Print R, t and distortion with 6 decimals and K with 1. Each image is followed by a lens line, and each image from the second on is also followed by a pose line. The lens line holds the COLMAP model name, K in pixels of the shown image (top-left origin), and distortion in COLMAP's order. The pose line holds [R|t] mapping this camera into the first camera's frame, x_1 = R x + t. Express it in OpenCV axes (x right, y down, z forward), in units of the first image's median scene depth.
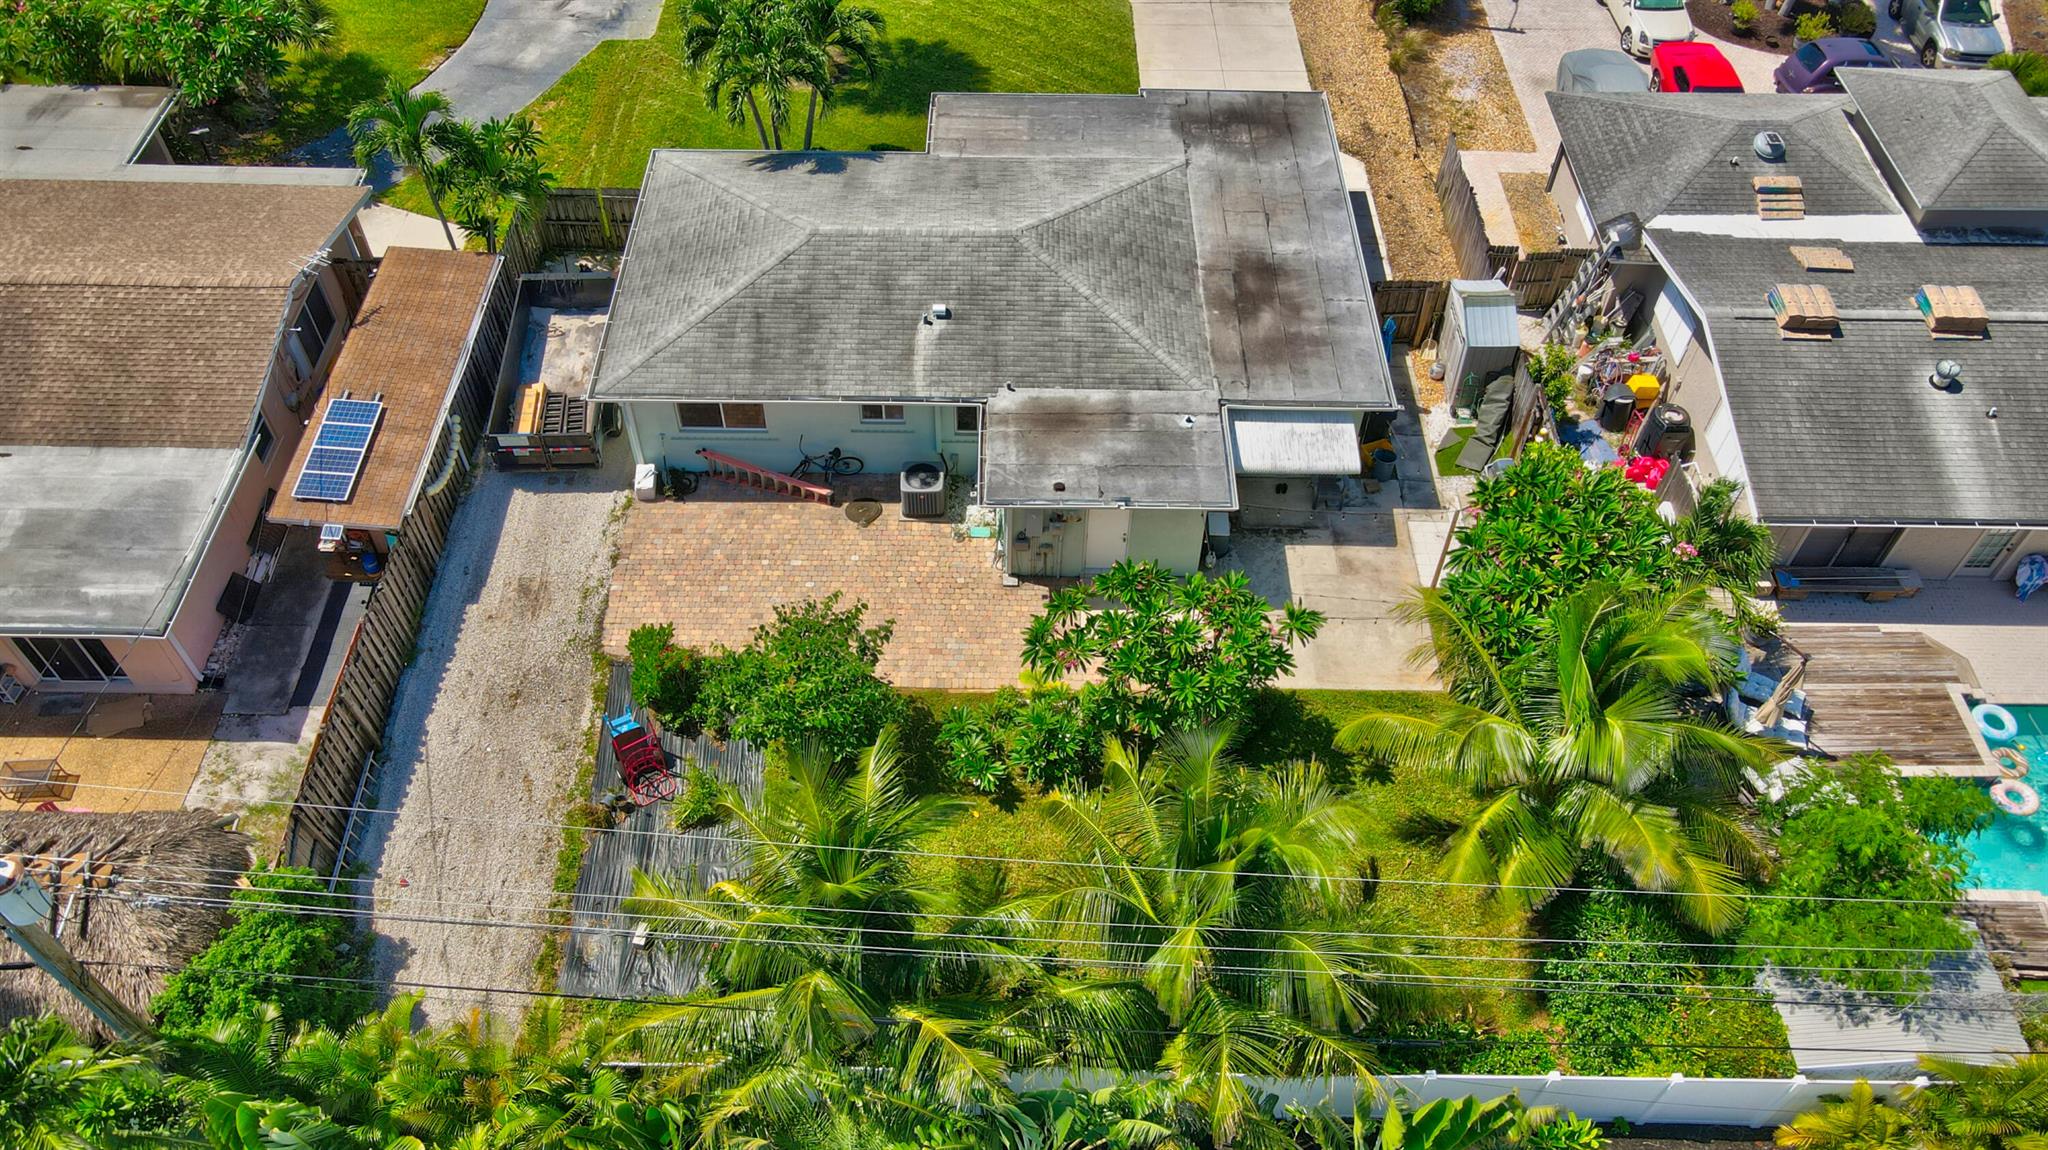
lens RADIAL K [[1511.2, 0, 1011.7], [0, 1511.2, 584.5], [0, 0, 1]] dist [-0.011417, 0.033417]
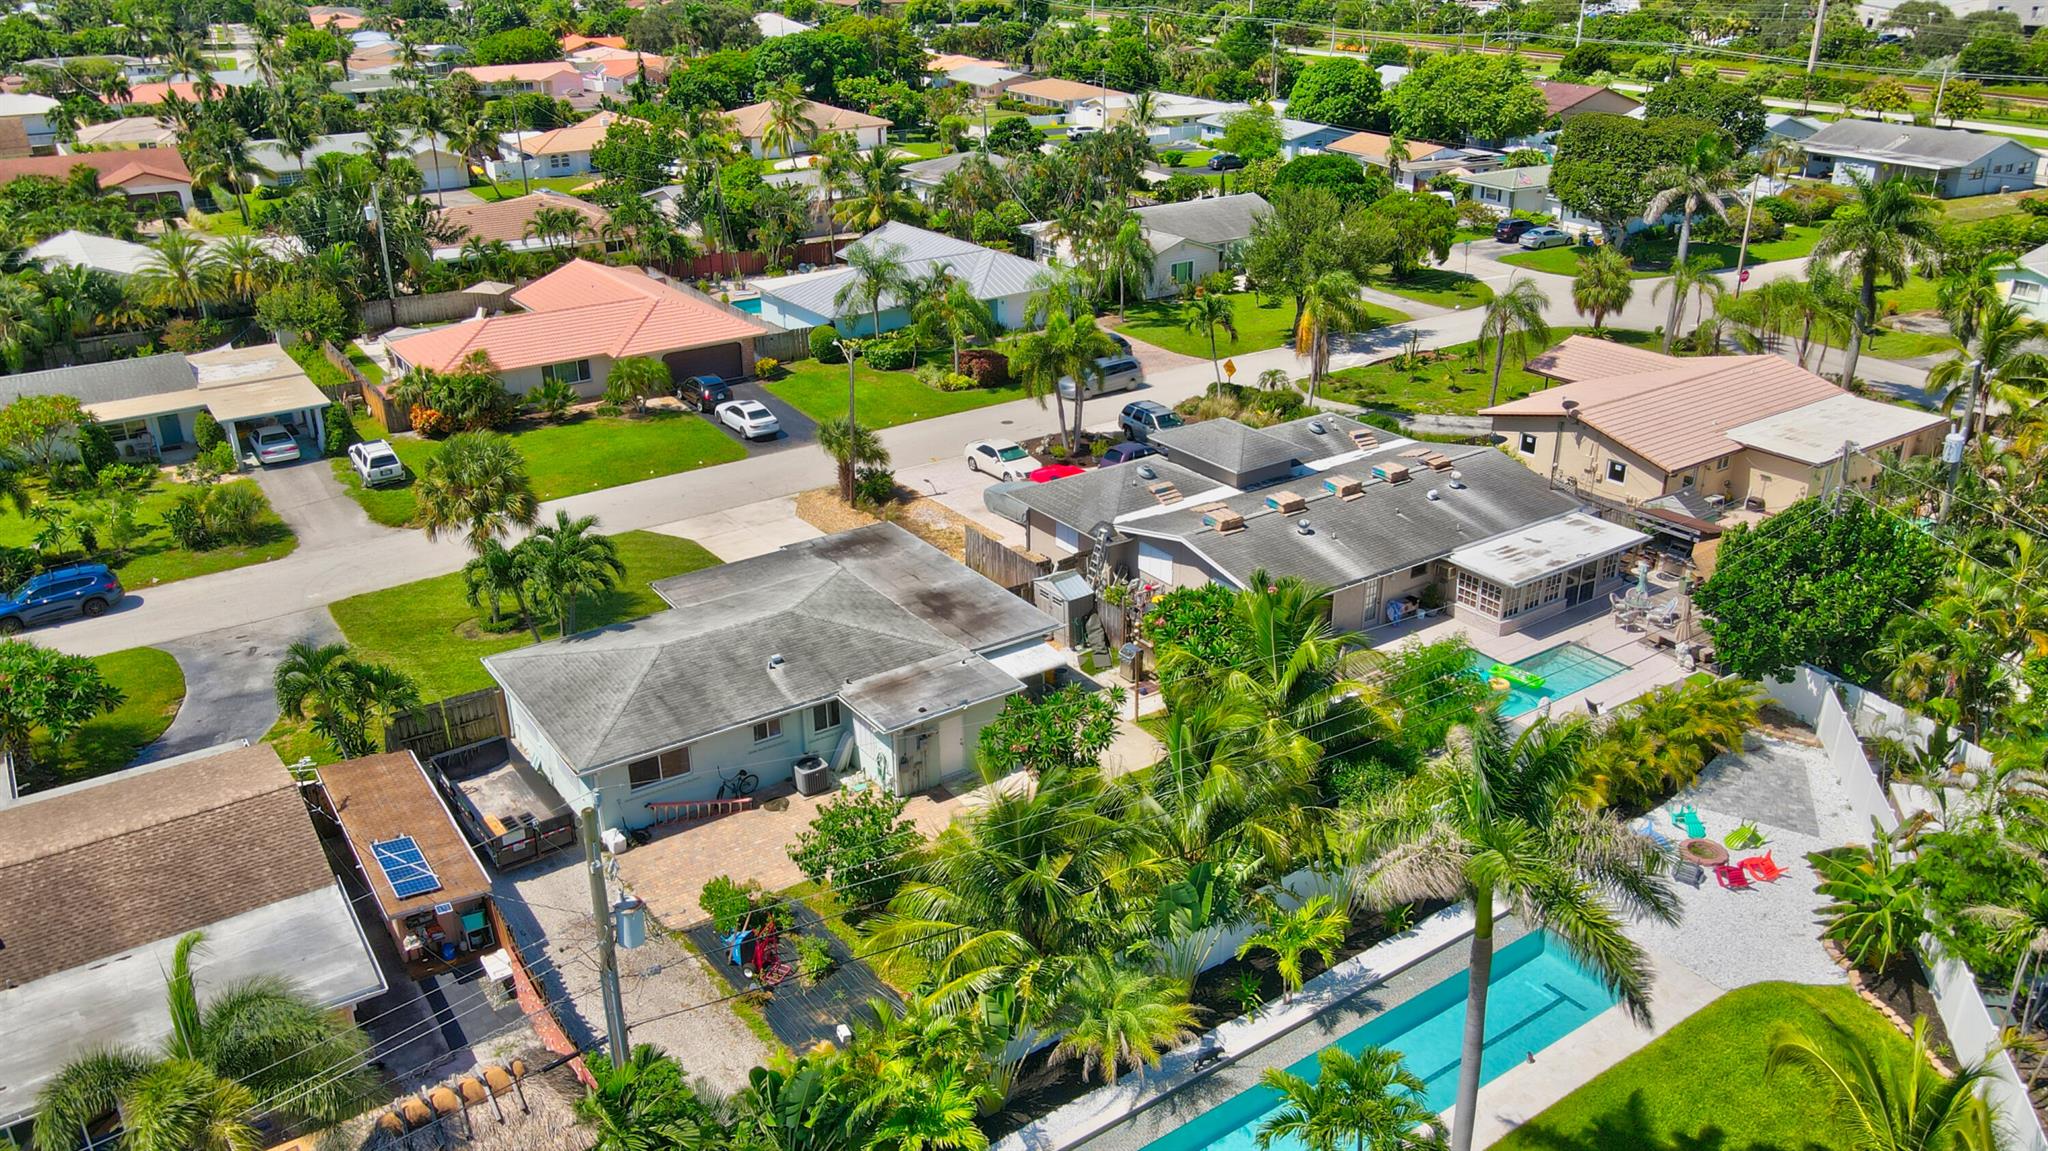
lens RADIAL K [[1512.4, 0, 1010.4], [0, 1512.4, 572.1], [0, 0, 1]] dist [-0.002102, 0.042637]
pose [[0.824876, -0.243548, 0.510160, -0.579443], [0.447505, 0.832734, -0.326026, 0.323042], [-0.345425, 0.497230, 0.795892, -0.278706]]
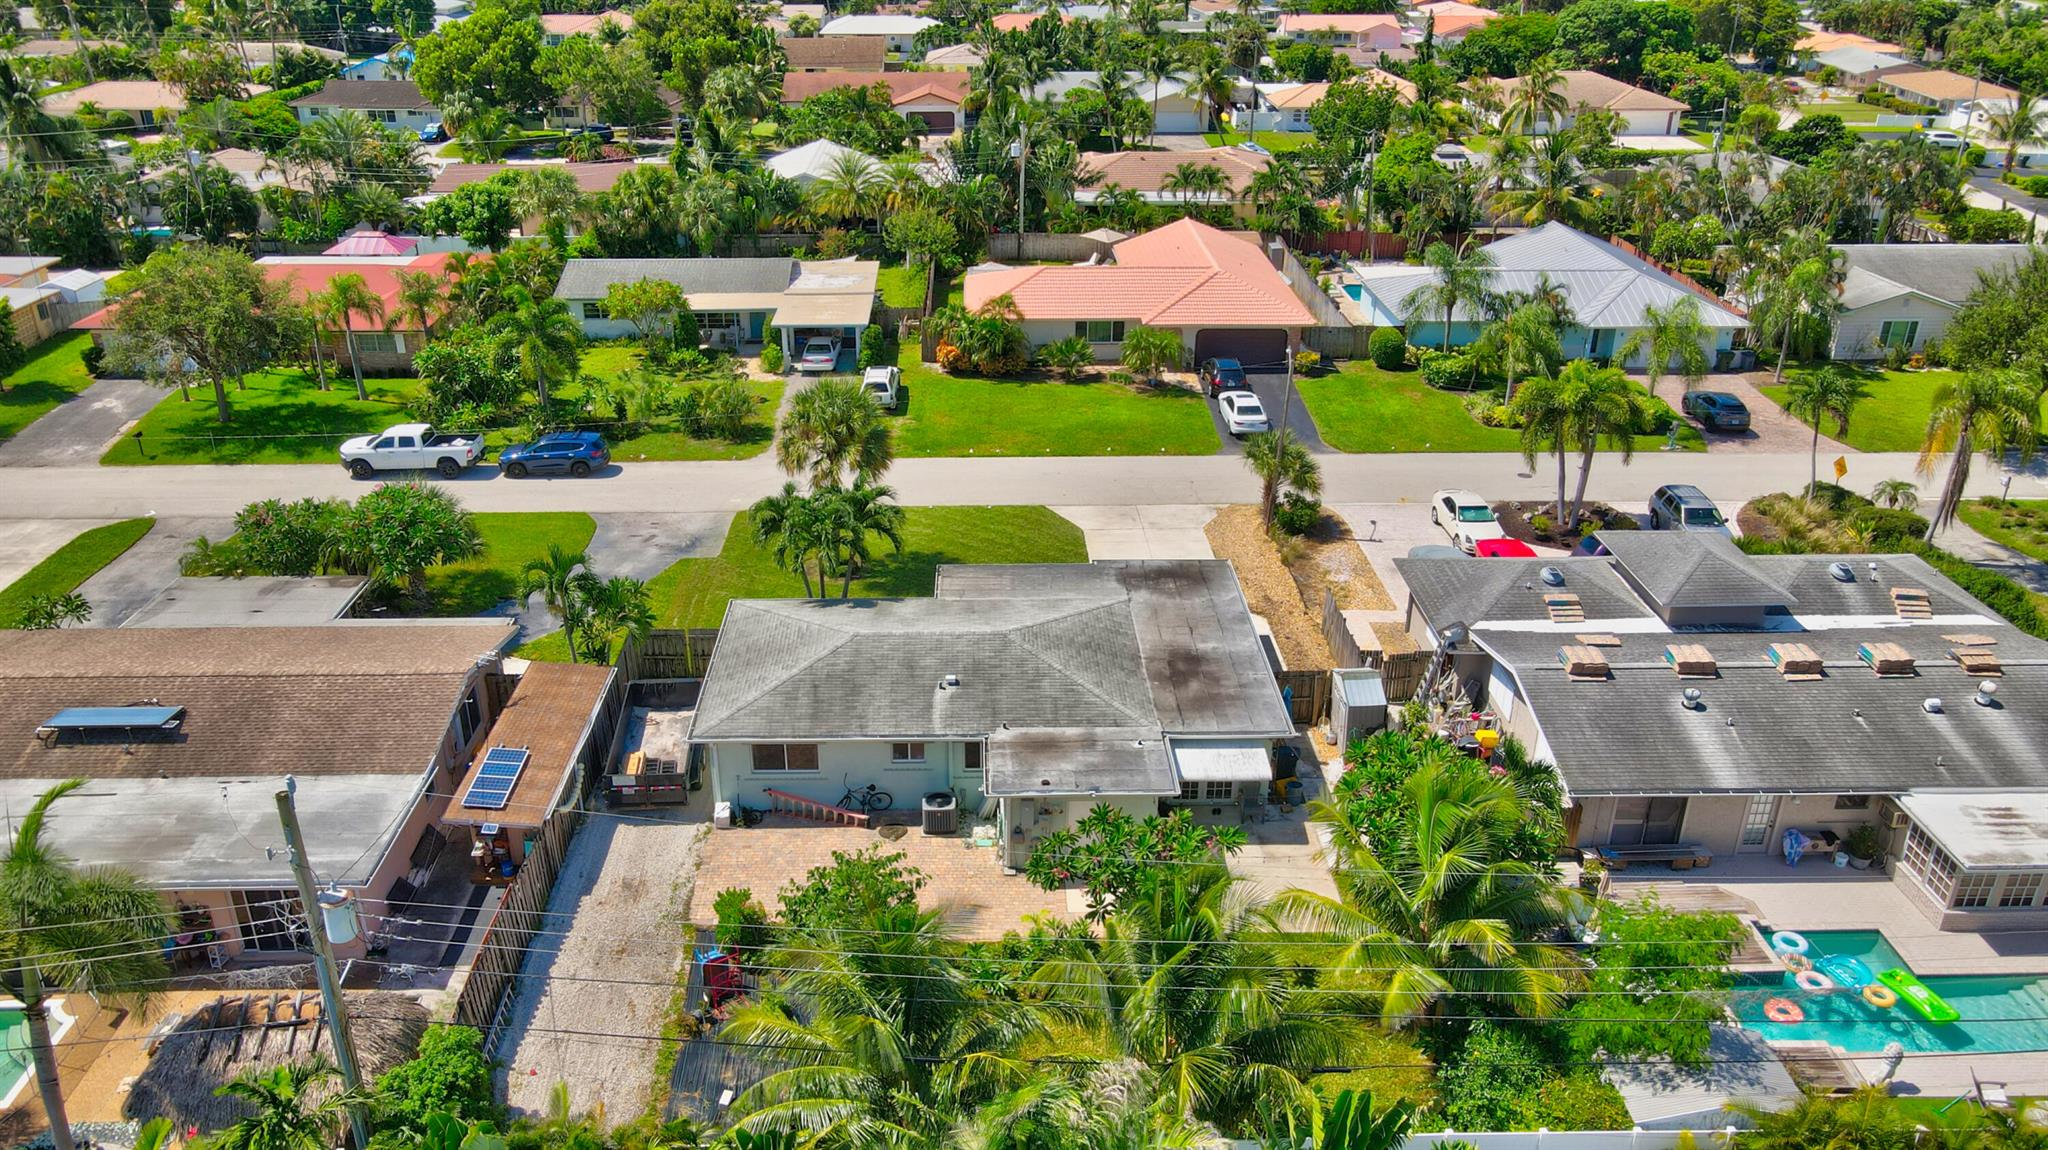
lens RADIAL K [[1511.2, 0, 1011.7], [0, 1511.2, 584.5], [0, 0, 1]] dist [-0.011417, 0.033417]
pose [[0.999455, -0.020411, 0.025942, -0.026433], [0.029416, 0.907299, -0.419455, 0.304814], [-0.014976, 0.419990, 0.907405, -0.254939]]
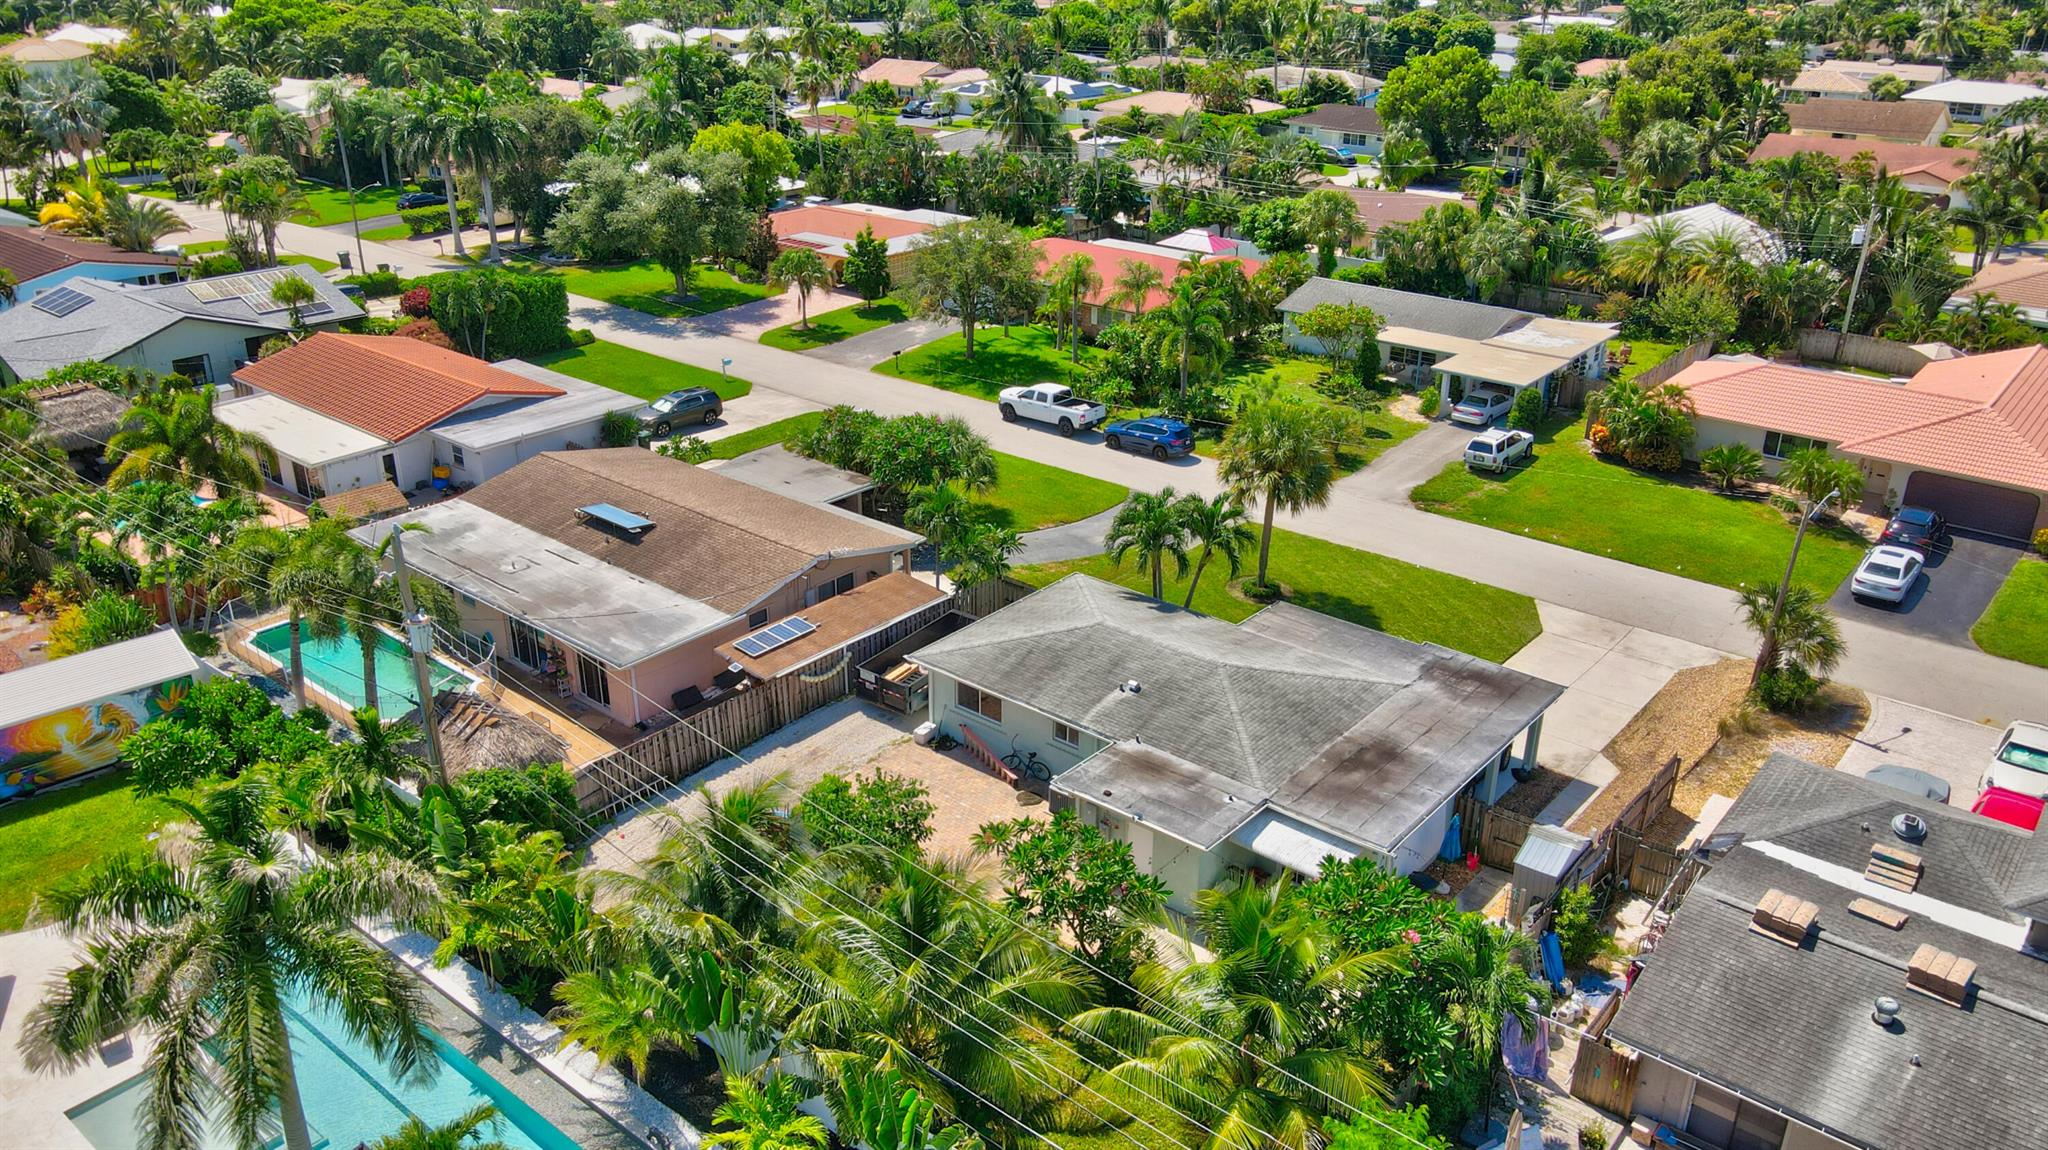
lens RADIAL K [[1511.2, 0, 1011.7], [0, 1511.2, 584.5], [0, 0, 1]] dist [-0.011417, 0.033417]
pose [[0.770121, 0.255213, -0.584620, 0.652230], [-0.488296, 0.825574, -0.282834, 0.189857], [0.410464, 0.503284, 0.760411, -0.153789]]
